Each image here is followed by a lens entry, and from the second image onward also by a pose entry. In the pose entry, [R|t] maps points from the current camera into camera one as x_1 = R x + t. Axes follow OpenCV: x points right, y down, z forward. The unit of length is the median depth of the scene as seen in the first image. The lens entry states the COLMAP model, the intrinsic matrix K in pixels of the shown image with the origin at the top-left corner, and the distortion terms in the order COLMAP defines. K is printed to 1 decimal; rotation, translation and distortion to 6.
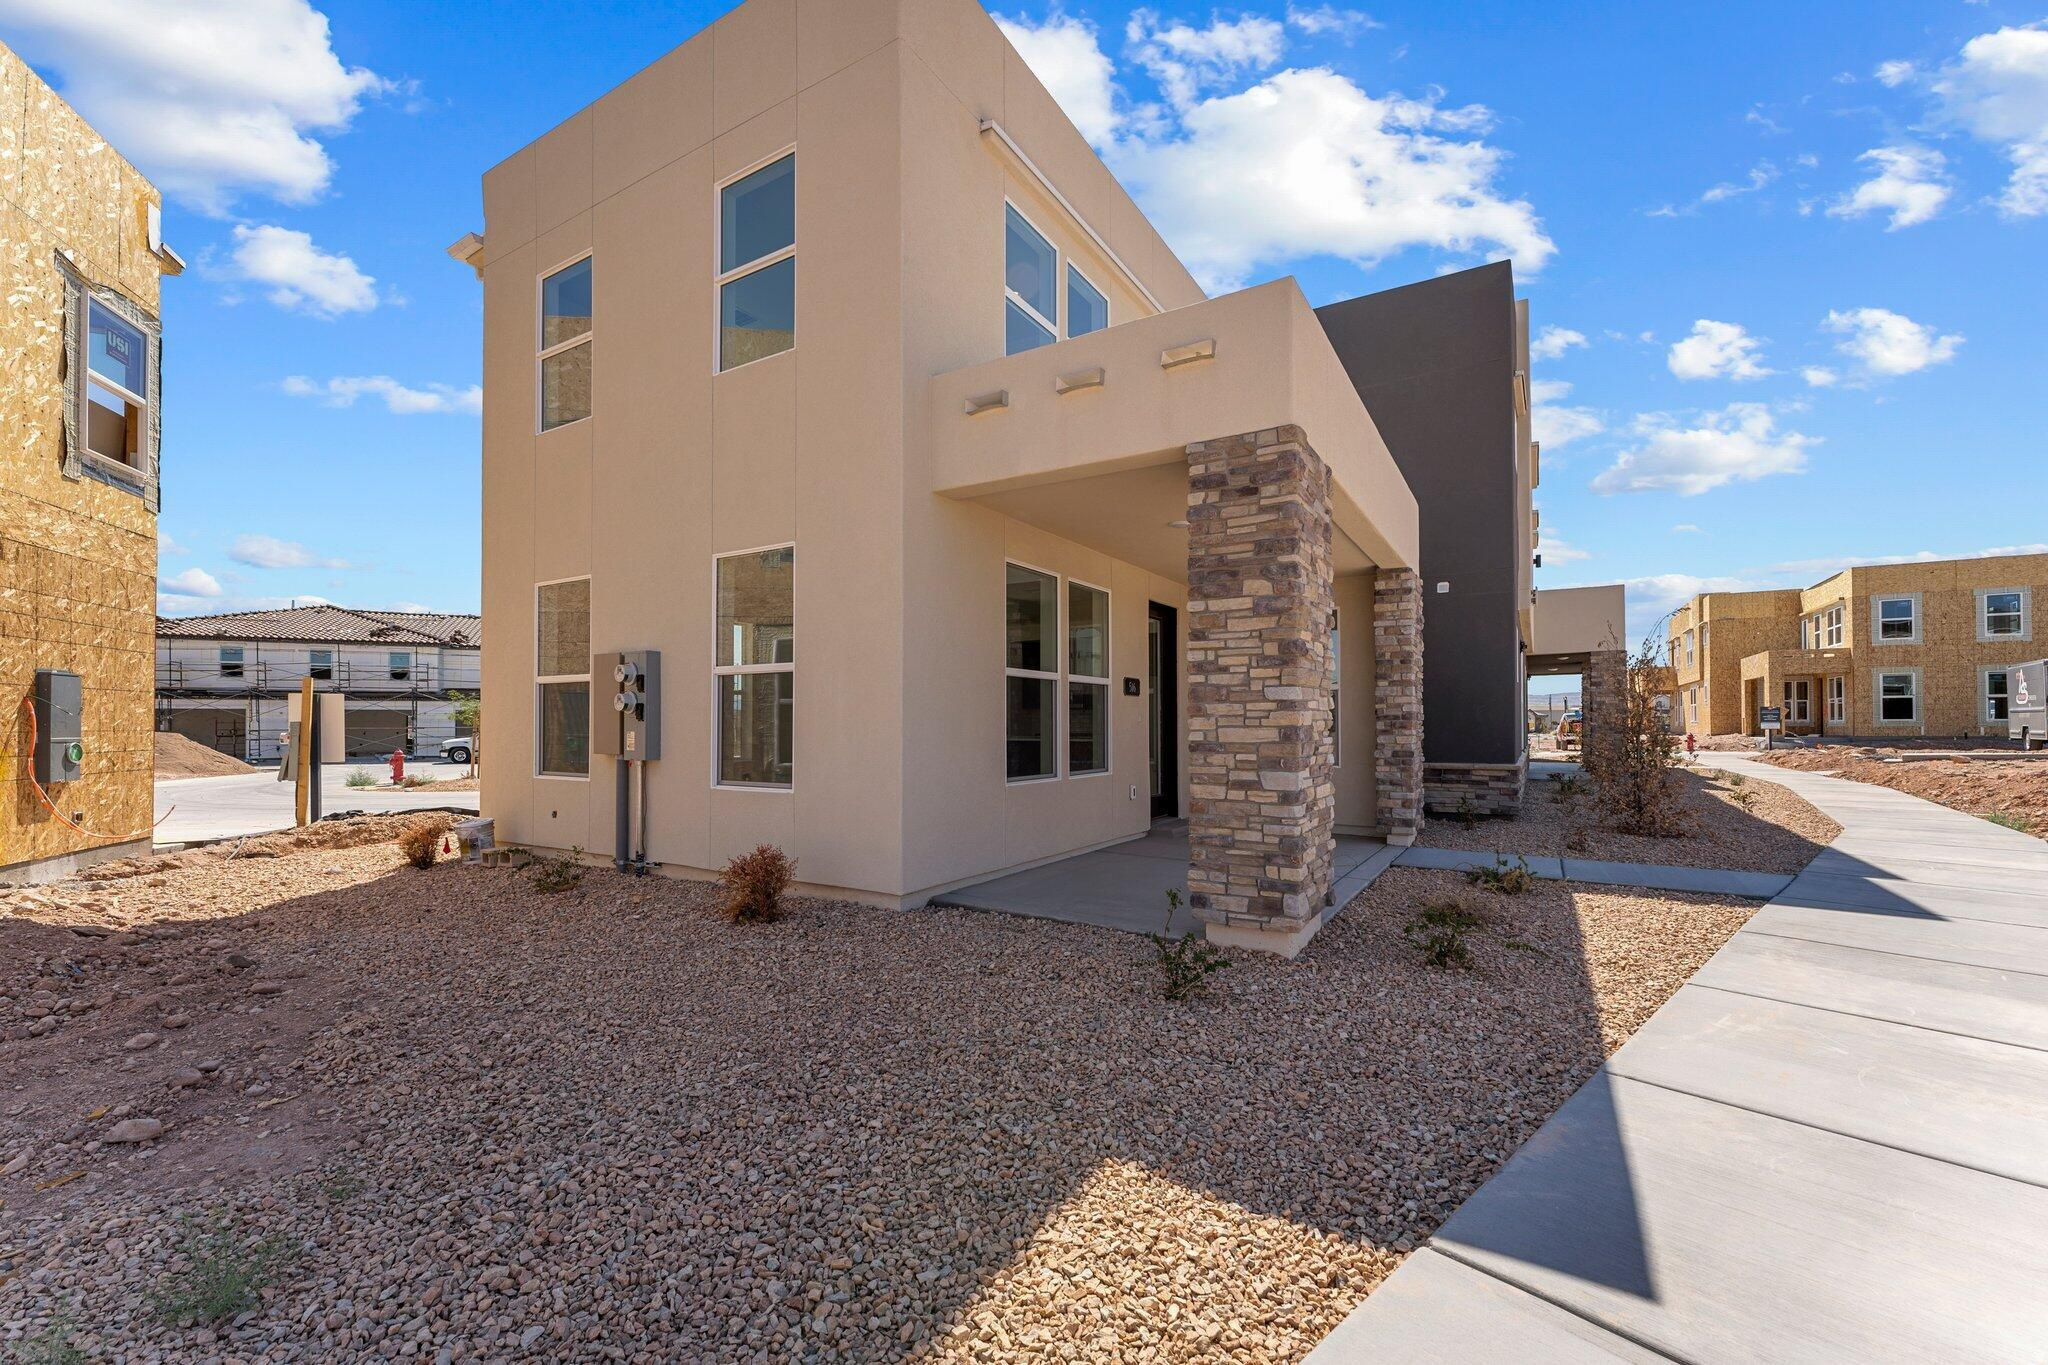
lens RADIAL K [[822.6, 0, 1023.3], [0, 822.6, 705.2], [0, 0, 1]] dist [-0.000474, -0.000202]
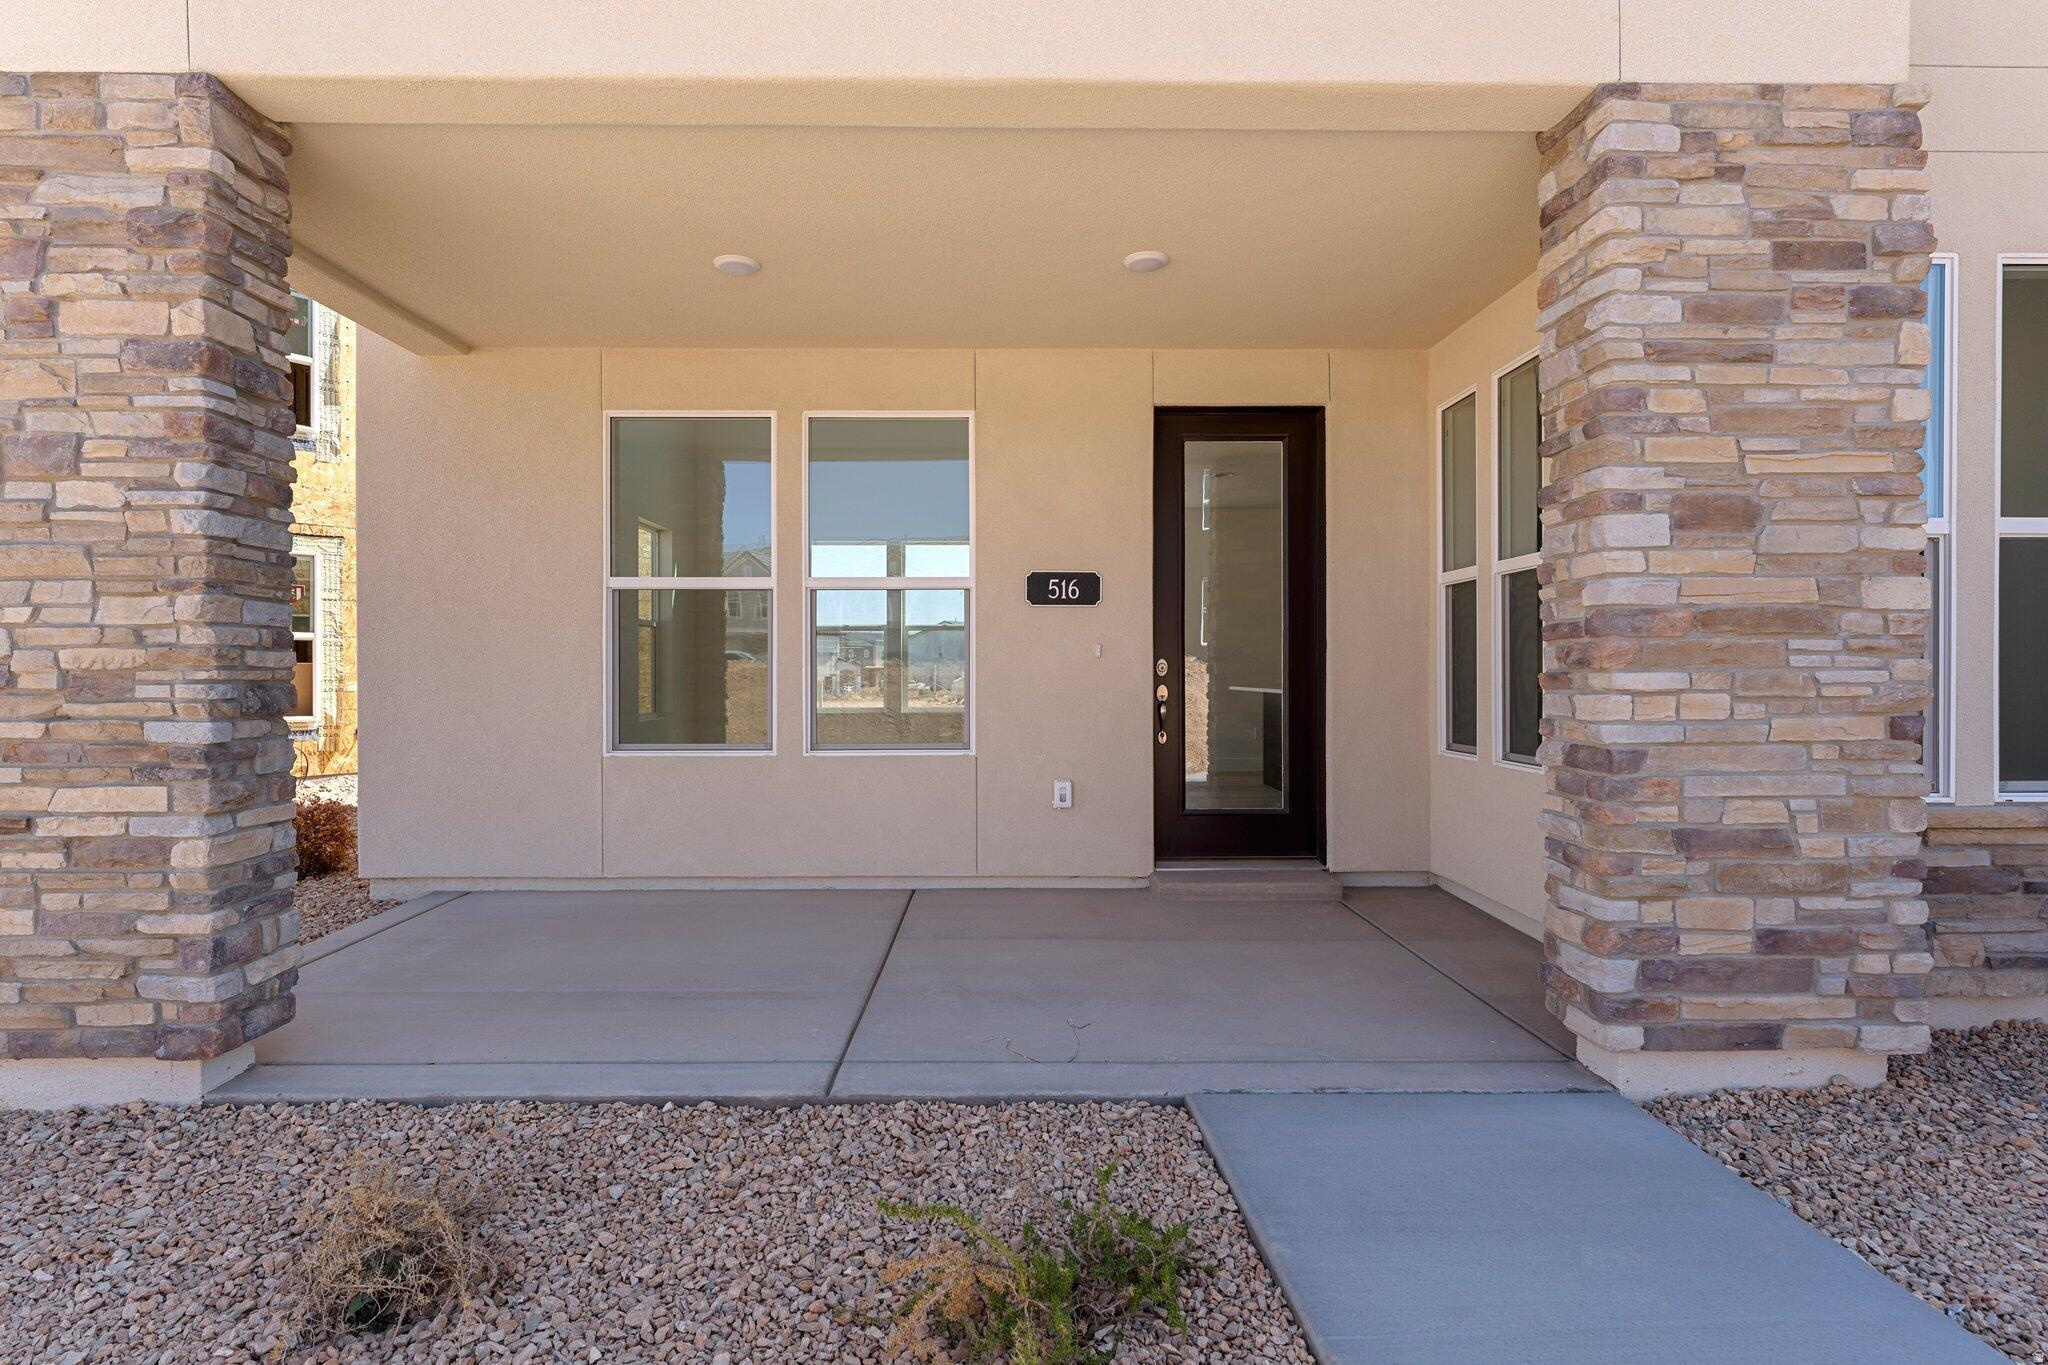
lens RADIAL K [[997.4, 0, 1024.0], [0, 997.4, 682.5], [0, 0, 1]] dist [-0.000328, -0.000018]
pose [[0.539366, 0.005995, -0.842050, 0.646139], [0.018189, 0.999658, 0.018768, 0.023487], [0.841875, -0.025439, 0.539073, 0.651140]]
